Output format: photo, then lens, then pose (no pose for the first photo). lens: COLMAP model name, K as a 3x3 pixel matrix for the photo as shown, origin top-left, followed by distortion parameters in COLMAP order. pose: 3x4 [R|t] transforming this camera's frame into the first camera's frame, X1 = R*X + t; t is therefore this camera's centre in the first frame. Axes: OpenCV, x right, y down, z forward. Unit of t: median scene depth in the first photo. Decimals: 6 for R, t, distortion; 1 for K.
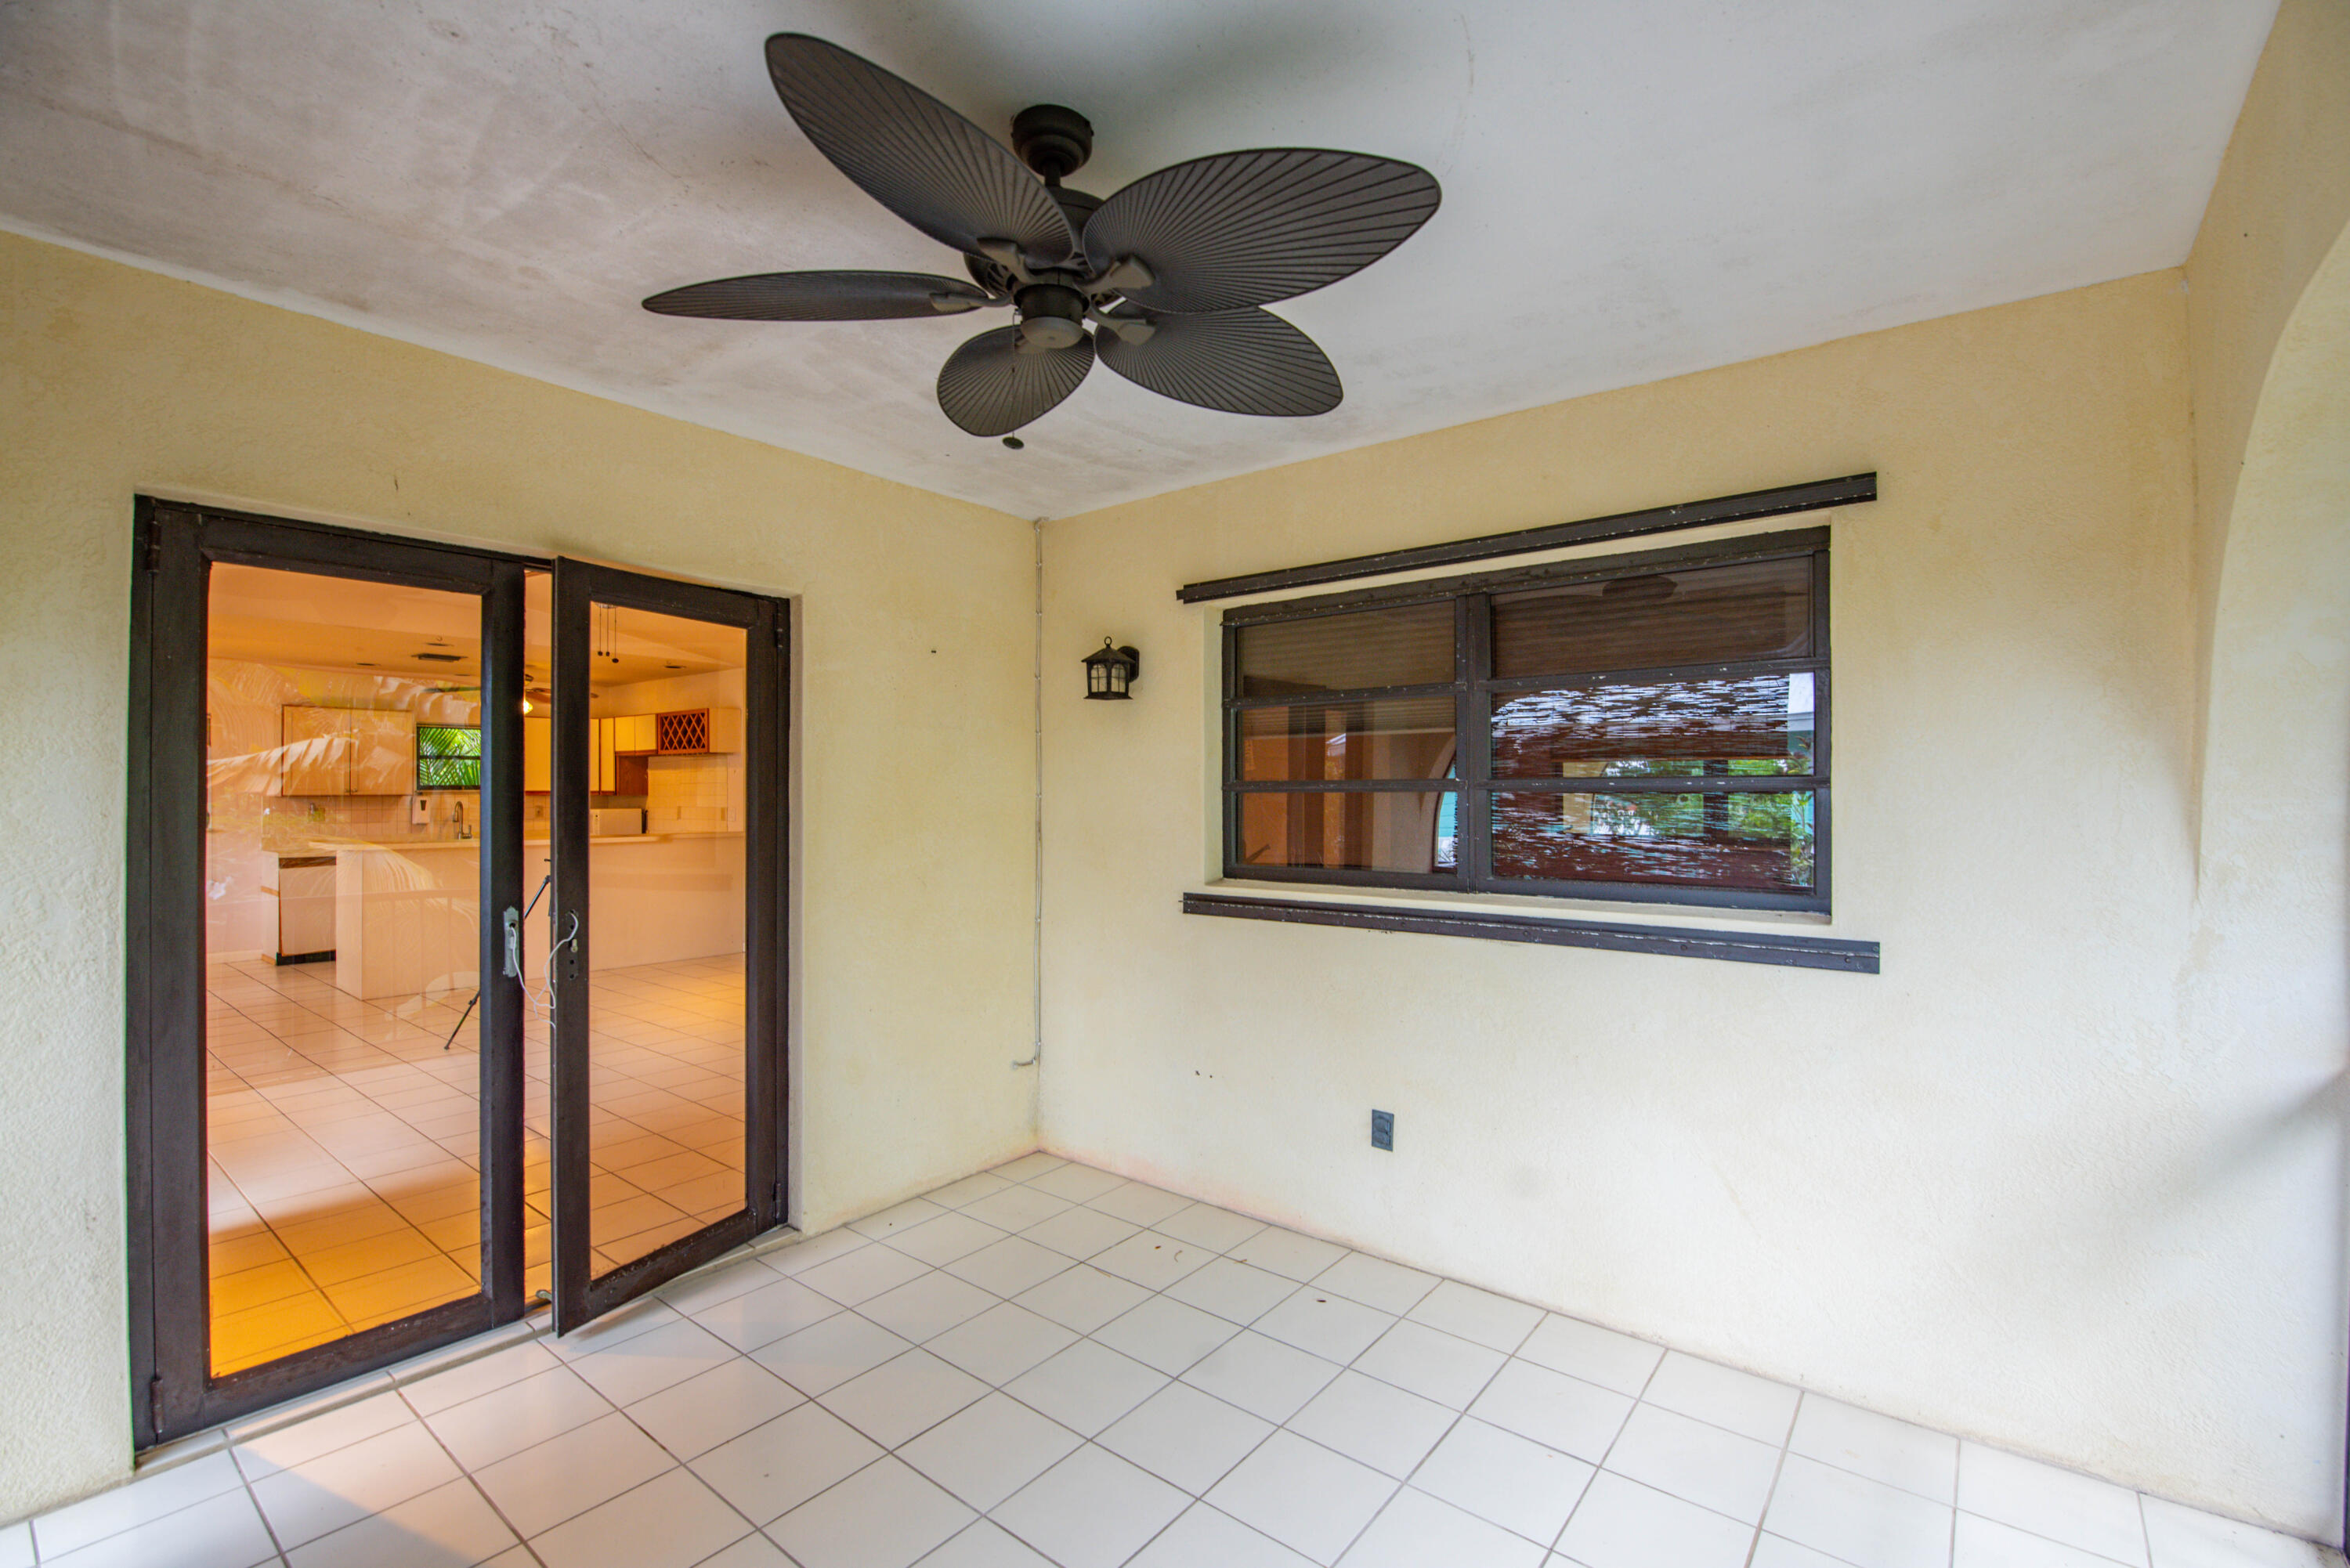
lens RADIAL K [[1040.2, 0, 1240.1], [0, 1040.2, 796.7], [0, 0, 1]] dist [-0.009877, -0.000207]
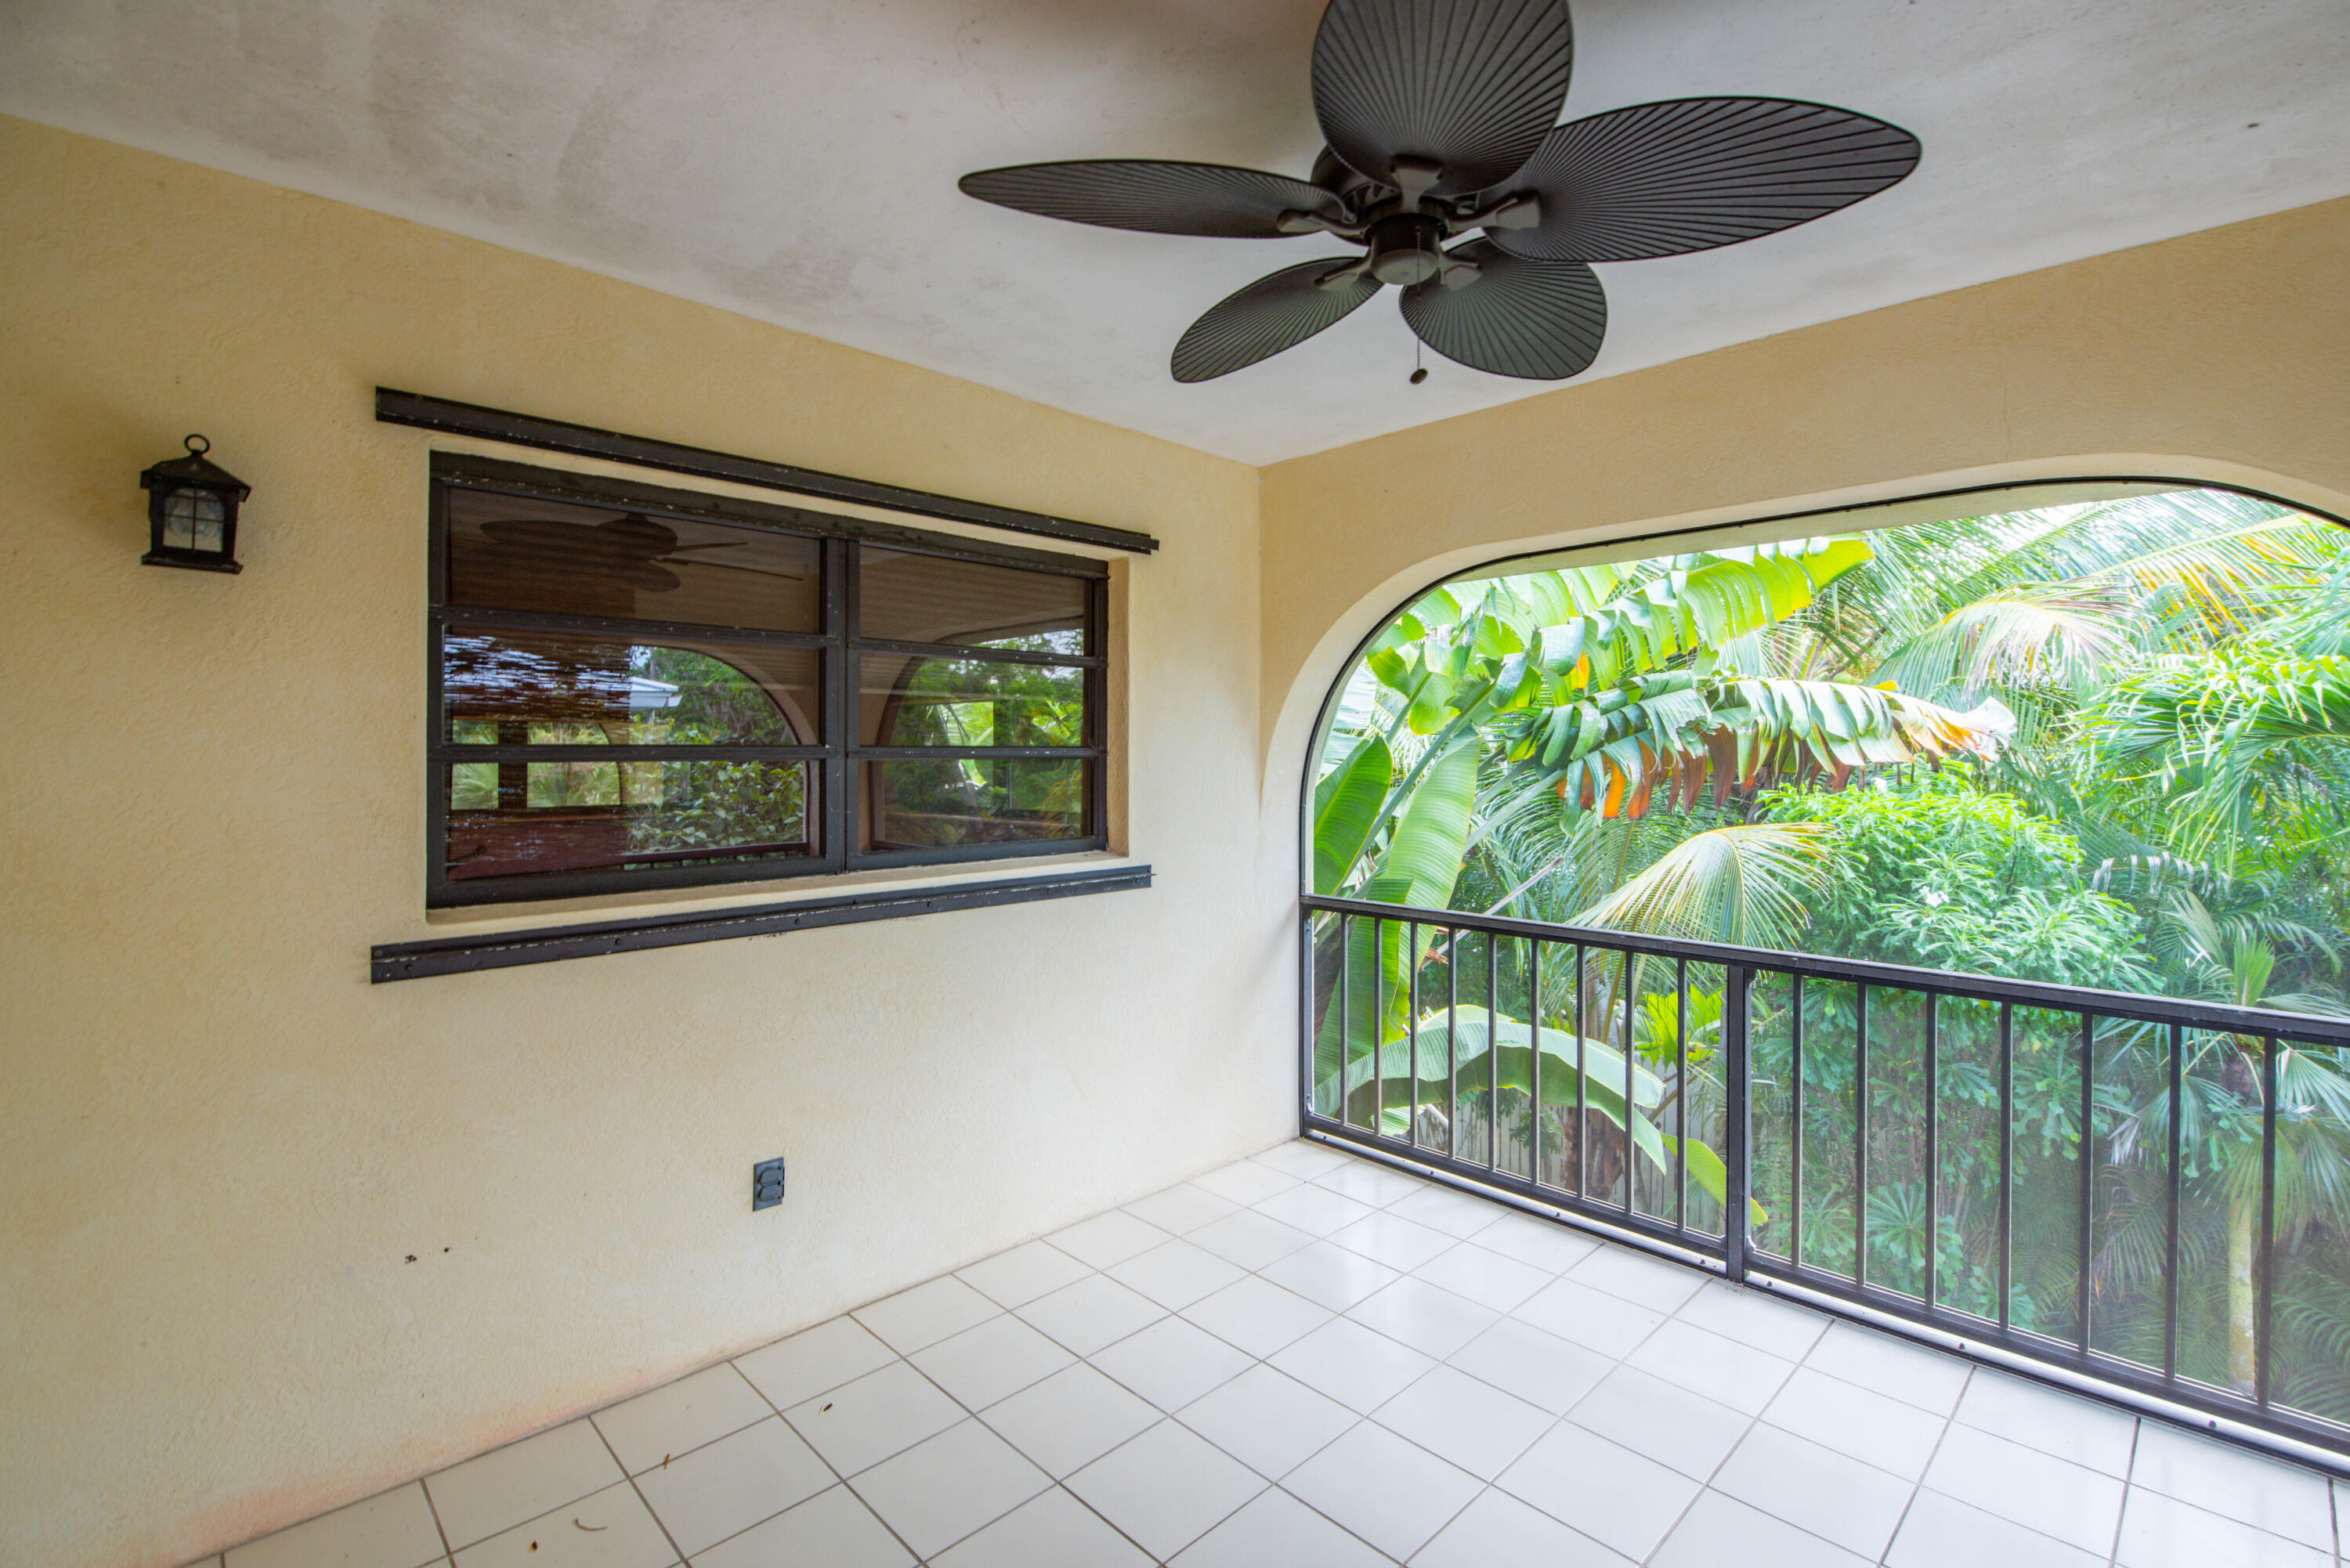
lens RADIAL K [[1040.2, 0, 1181.0], [0, 1040.2, 772.6], [0, 0, 1]] dist [-0.009877, -0.000207]
pose [[0.145387, -0.009359, 0.989331, -0.597278], [0.011140, 0.999907, 0.007822, 0.001855], [-0.989312, 0.009884, 0.145478, 0.561081]]
